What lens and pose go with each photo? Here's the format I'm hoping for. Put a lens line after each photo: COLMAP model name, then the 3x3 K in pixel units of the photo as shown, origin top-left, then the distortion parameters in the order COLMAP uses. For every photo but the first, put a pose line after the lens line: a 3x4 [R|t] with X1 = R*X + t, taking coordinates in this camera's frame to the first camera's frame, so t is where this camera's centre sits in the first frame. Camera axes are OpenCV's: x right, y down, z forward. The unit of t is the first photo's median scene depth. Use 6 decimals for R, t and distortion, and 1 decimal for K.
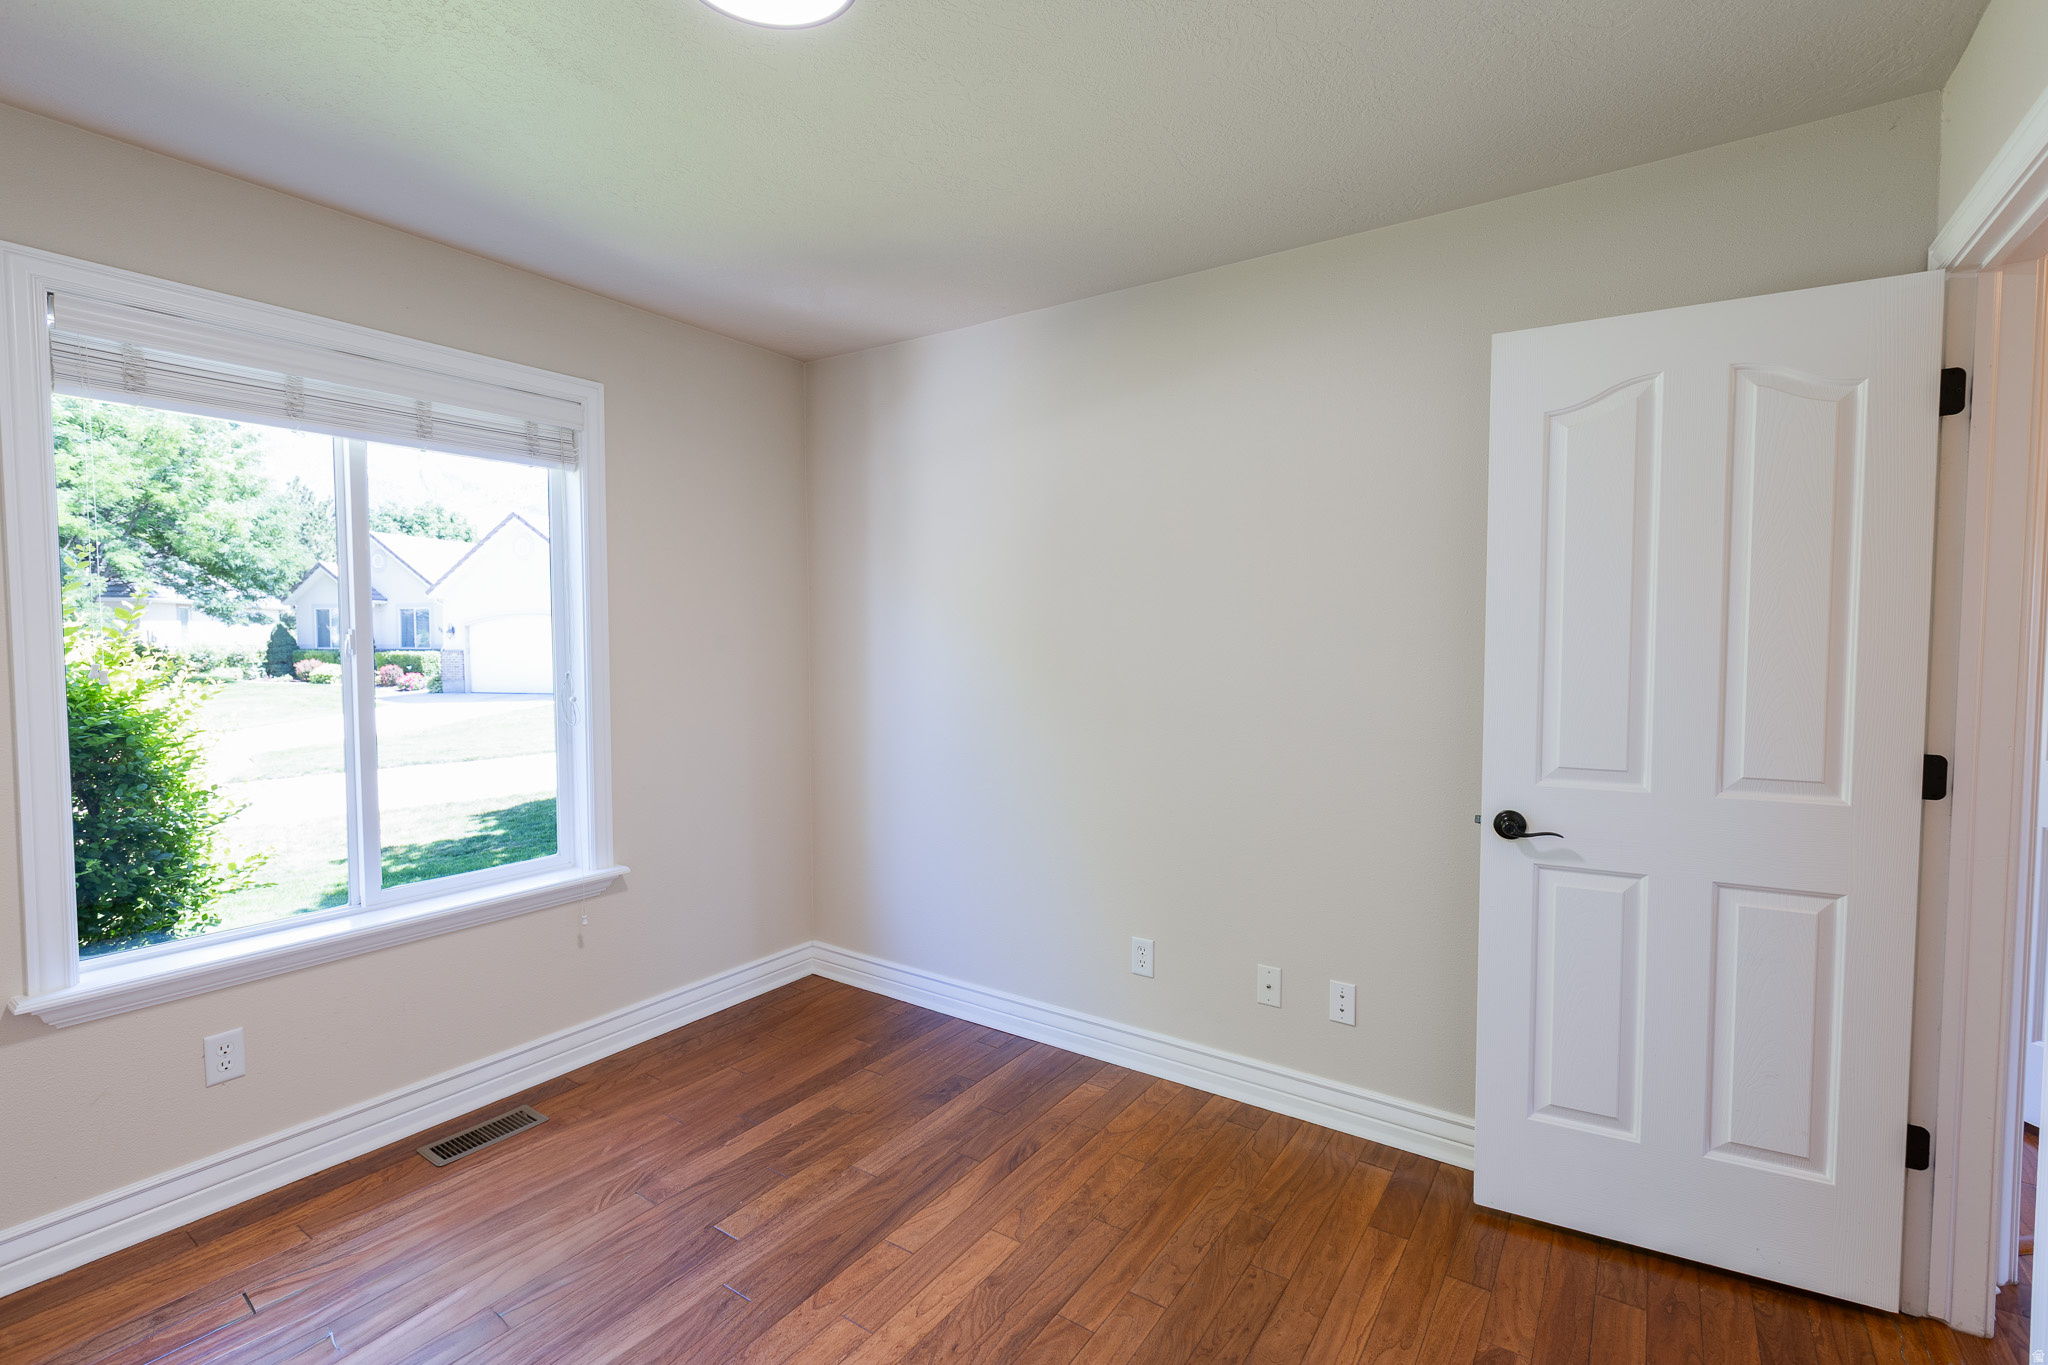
lens RADIAL K [[921.4, 0, 1011.3], [0, 921.4, 681.6], [0, 0, 1]] dist [-0.005010, -0.001303]
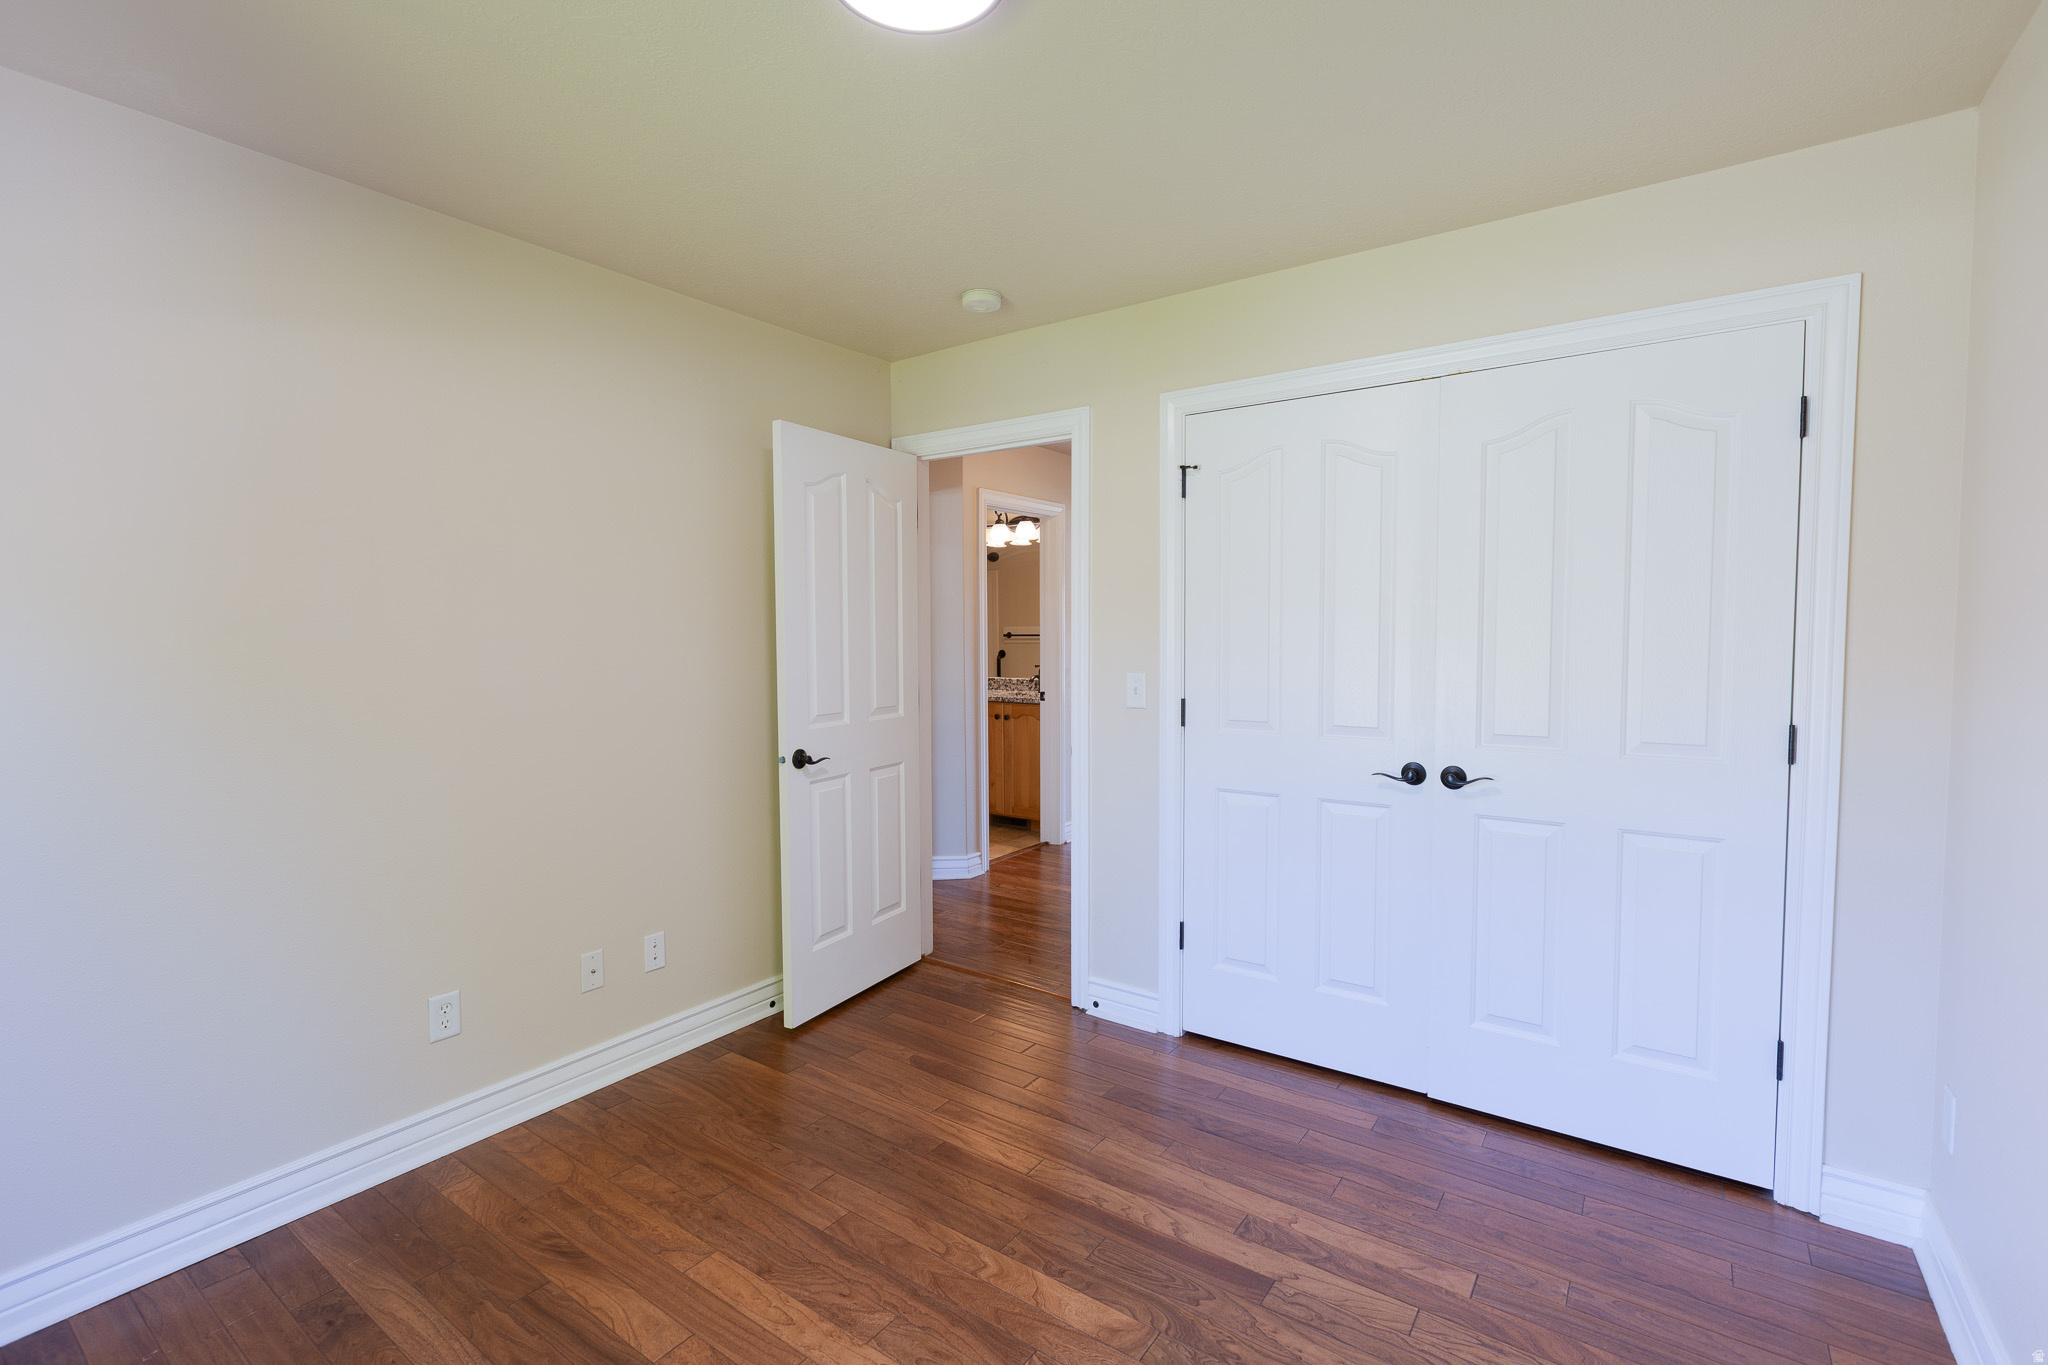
lens RADIAL K [[921.4, 0, 1010.6], [0, 921.4, 679.4], [0, 0, 1]] dist [-0.005010, -0.001303]
pose [[0.011691, -0.054208, 0.998461, -0.872894], [0.050113, 0.997306, 0.053558, -0.032253], [-0.998675, 0.049410, 0.014376, 0.602281]]
